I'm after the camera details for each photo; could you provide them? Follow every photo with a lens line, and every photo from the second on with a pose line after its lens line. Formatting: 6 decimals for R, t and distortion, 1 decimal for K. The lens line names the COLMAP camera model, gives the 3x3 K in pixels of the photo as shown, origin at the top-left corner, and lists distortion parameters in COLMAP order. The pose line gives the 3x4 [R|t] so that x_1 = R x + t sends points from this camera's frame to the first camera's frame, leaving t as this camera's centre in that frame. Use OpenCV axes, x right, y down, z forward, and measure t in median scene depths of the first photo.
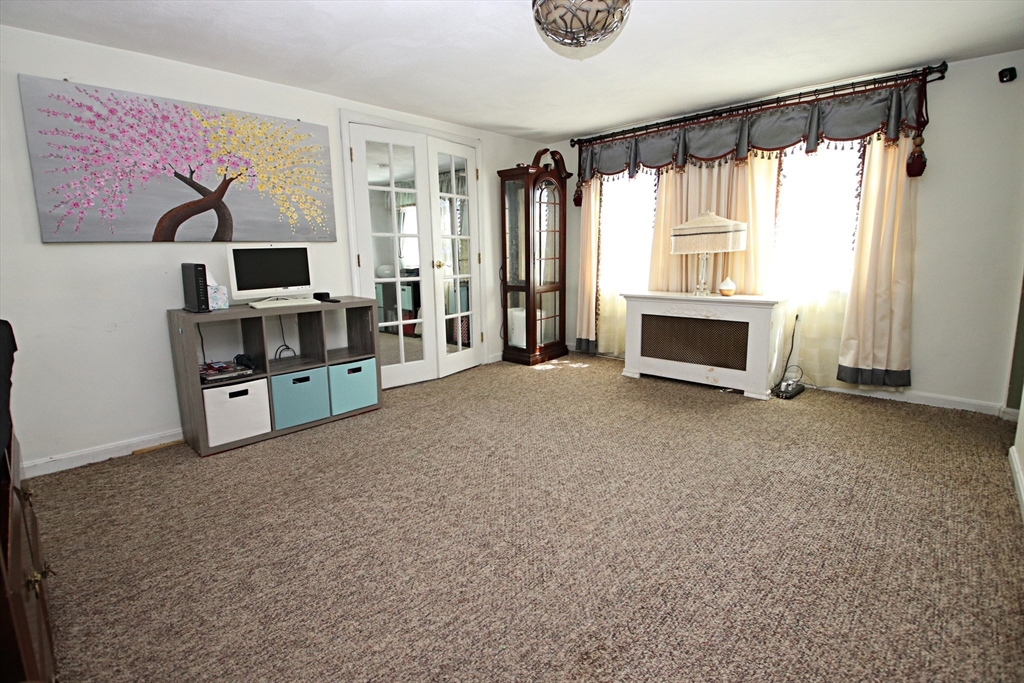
lens RADIAL K [[472.2, 0, 506.1], [0, 472.2, 332.8], [0, 0, 1]] dist [0.023900, -0.037457]
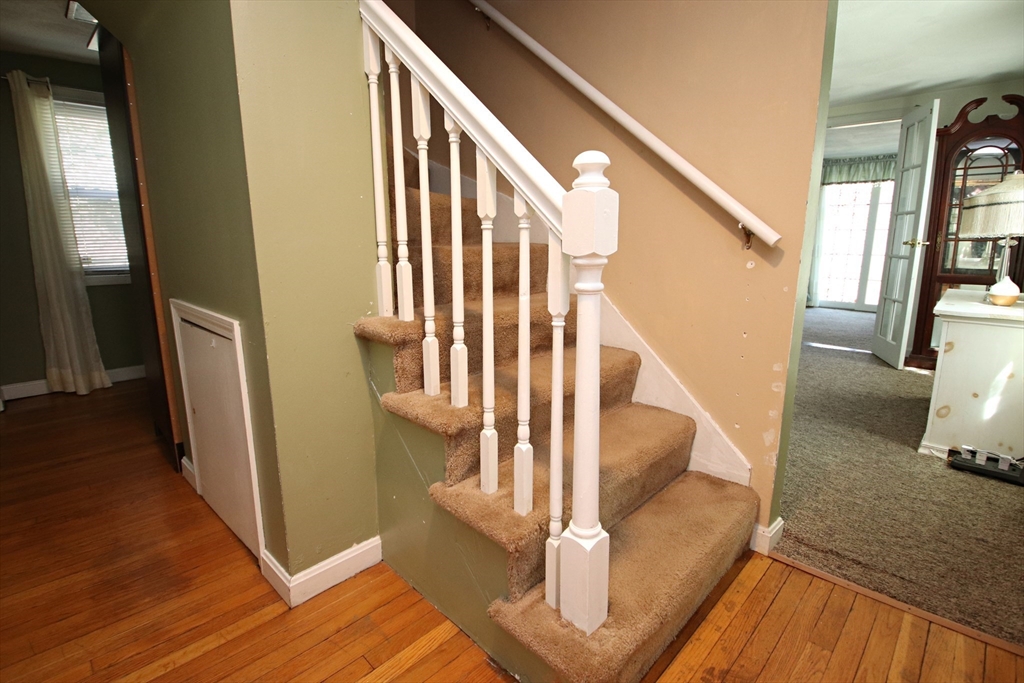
lens RADIAL K [[485.9, 0, 508.4], [0, 485.9, 333.4], [0, 0, 1]] dist [0.014910, -0.026095]
pose [[-0.029916, 0.215443, -0.976058, 1.470054], [-0.159568, 0.962943, 0.217438, -0.100507], [0.986734, 0.162252, 0.005570, 0.447826]]
